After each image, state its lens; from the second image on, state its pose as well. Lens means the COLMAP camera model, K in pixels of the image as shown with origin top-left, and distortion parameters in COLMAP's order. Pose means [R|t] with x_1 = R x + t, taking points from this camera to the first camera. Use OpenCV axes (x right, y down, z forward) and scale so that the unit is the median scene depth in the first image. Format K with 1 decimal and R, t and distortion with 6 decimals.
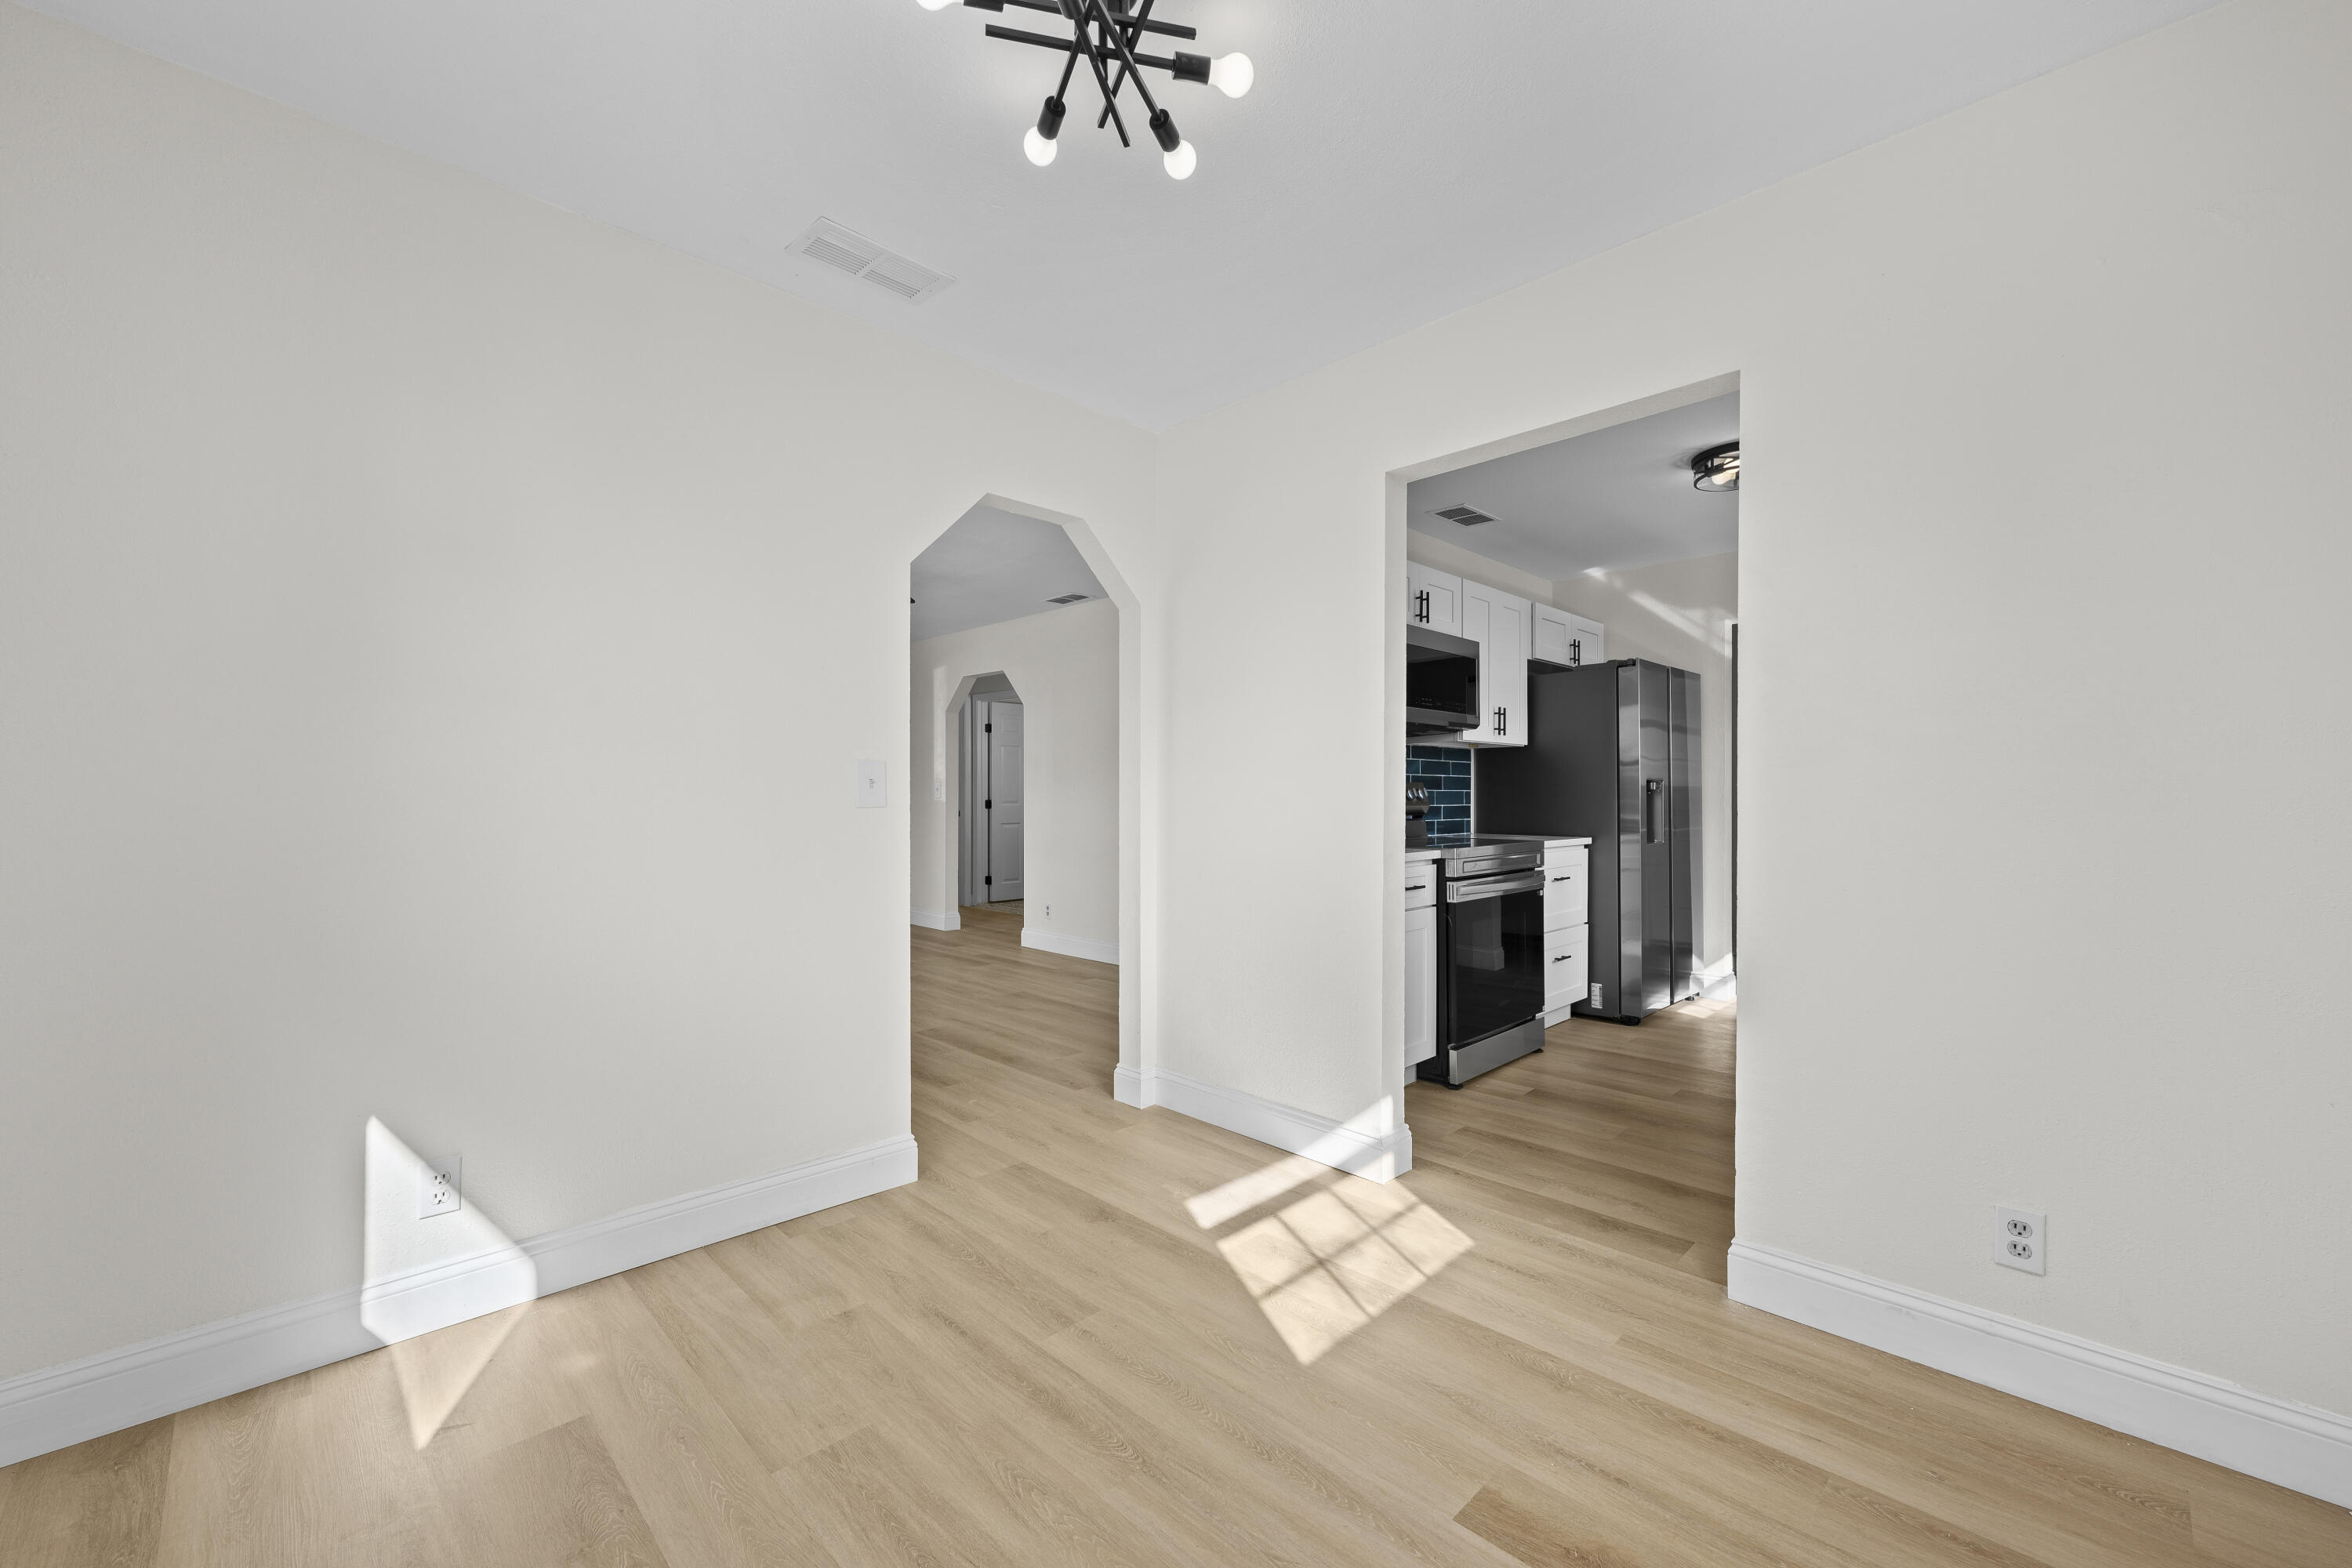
lens RADIAL K [[945.9, 0, 1168.5], [0, 945.9, 788.9], [0, 0, 1]] dist [-0.001220, -0.000327]
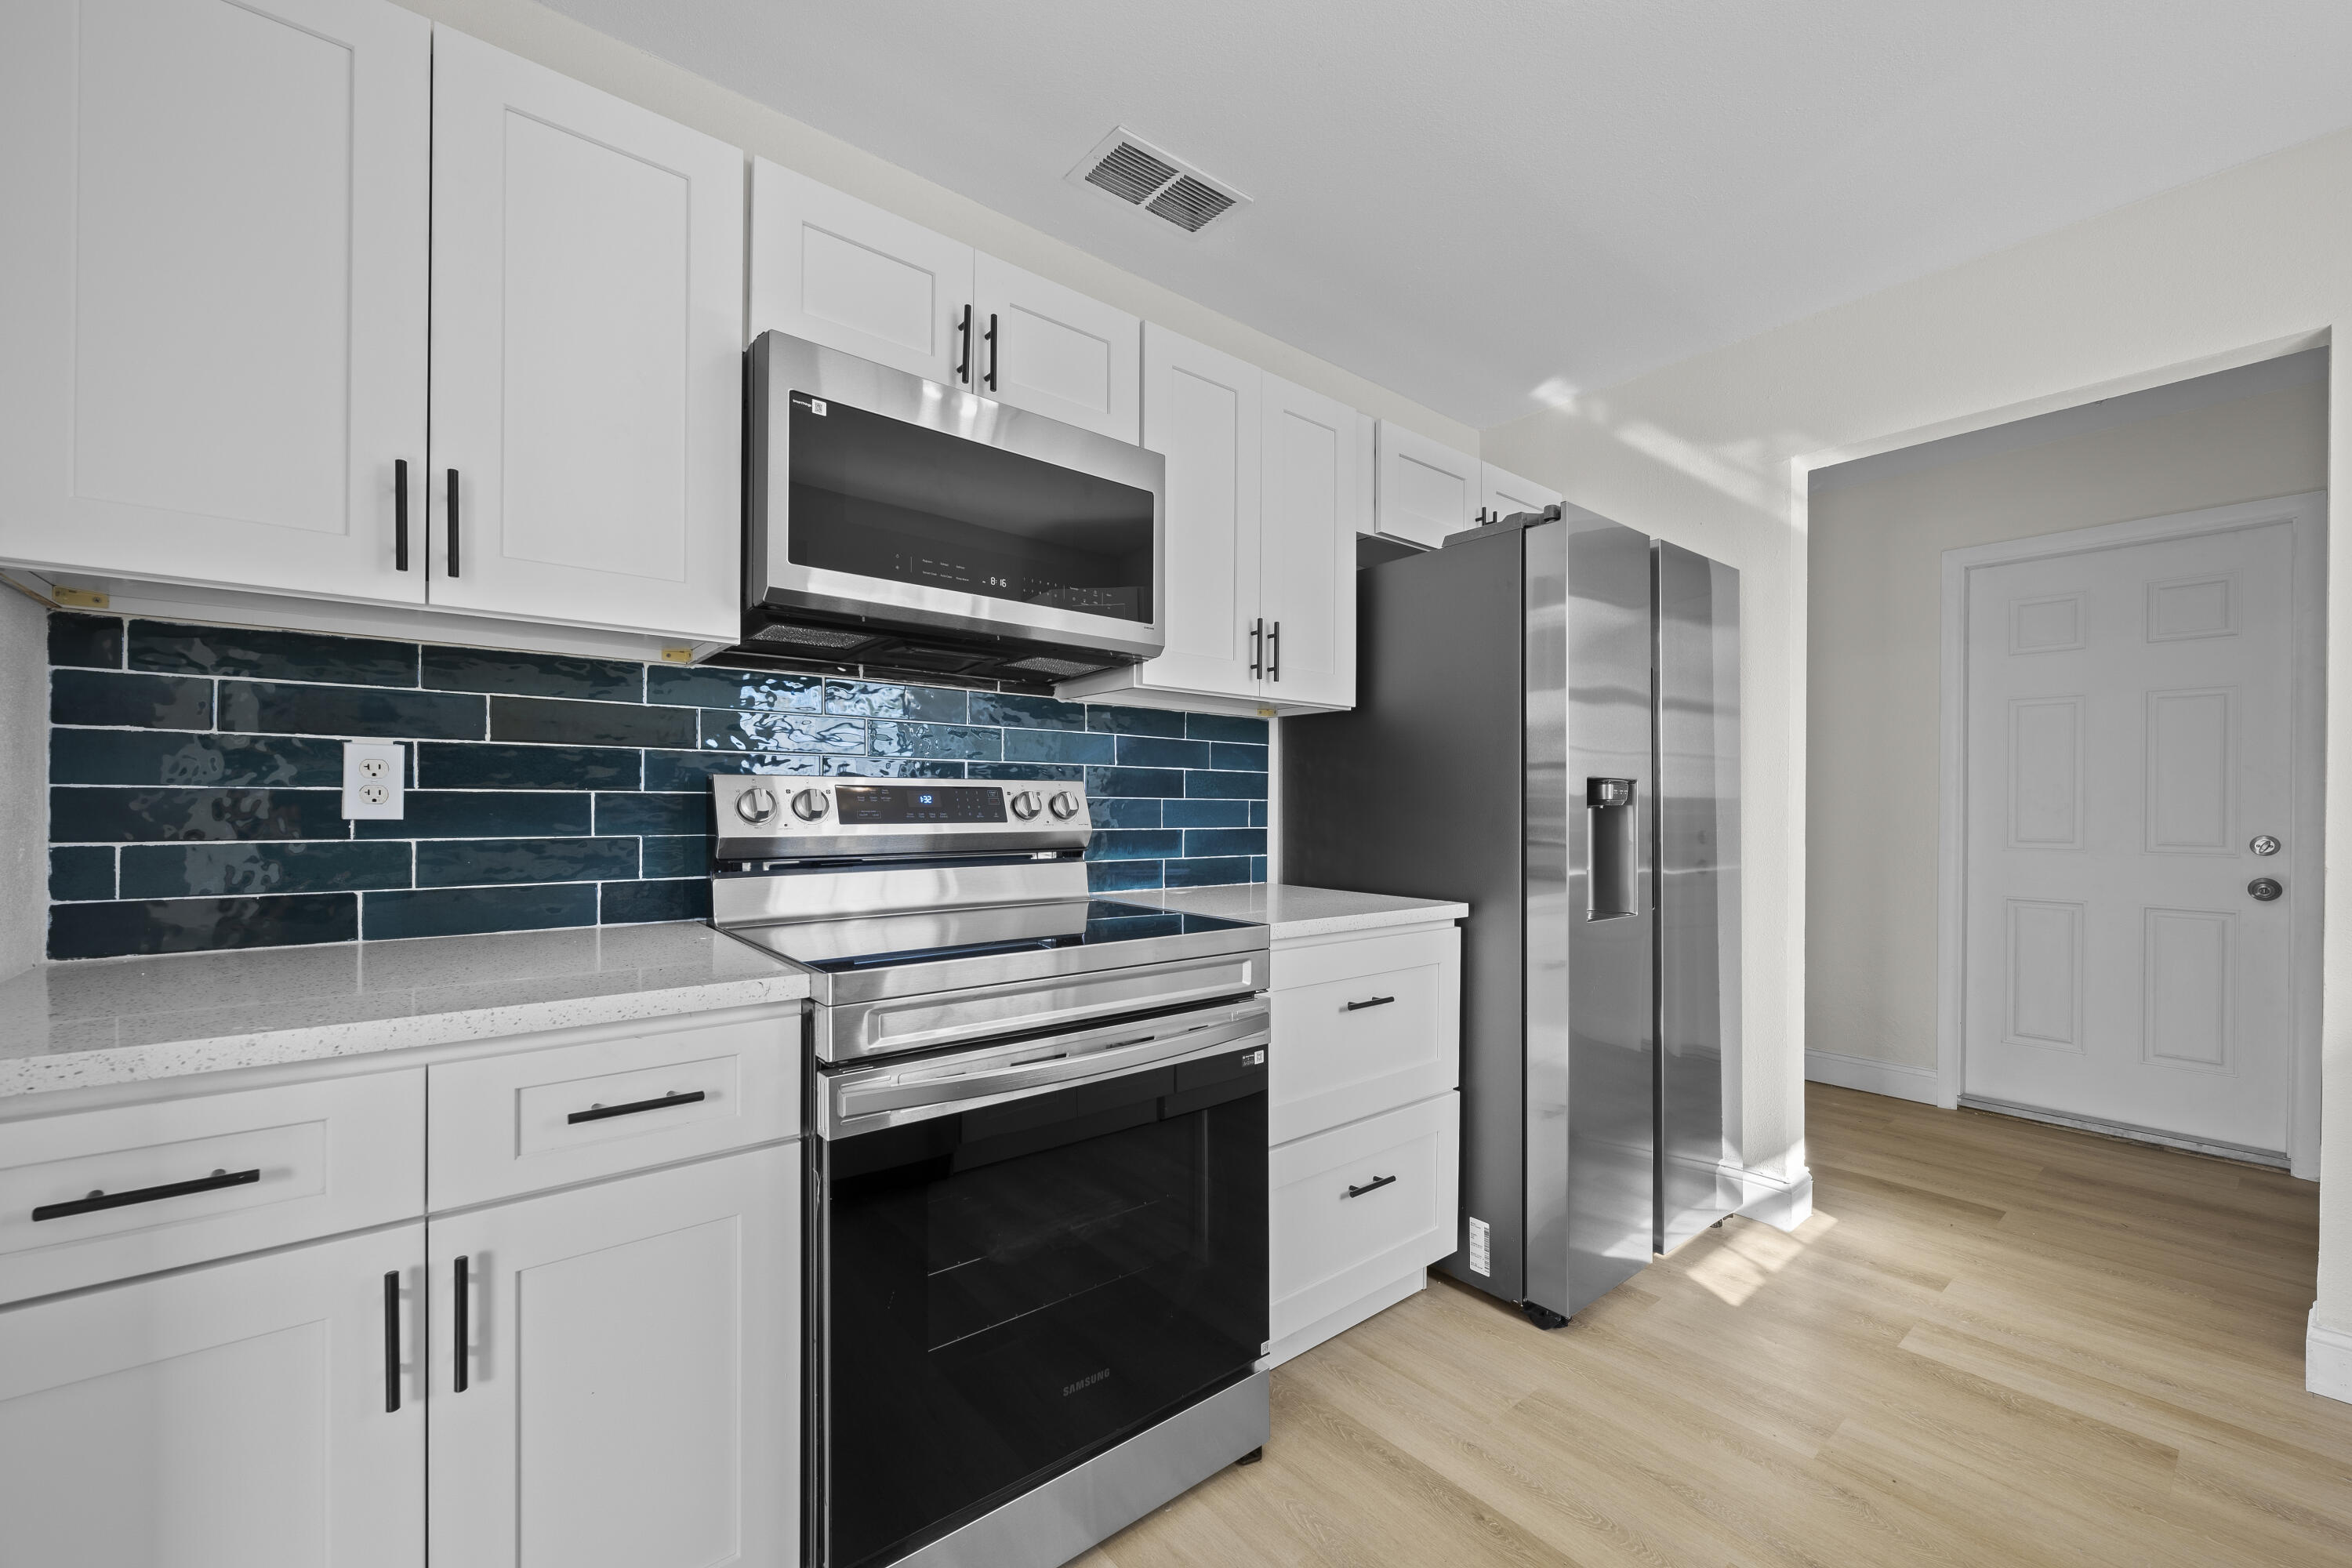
lens RADIAL K [[945.9, 0, 1194.7], [0, 945.9, 795.9], [0, 0, 1]] dist [-0.001220, -0.000327]
pose [[0.995657, 0.009616, -0.092596, 0.347549], [-0.009313, 0.999950, 0.003710, -0.001671], [0.092627, -0.002831, 0.995697, 0.517189]]
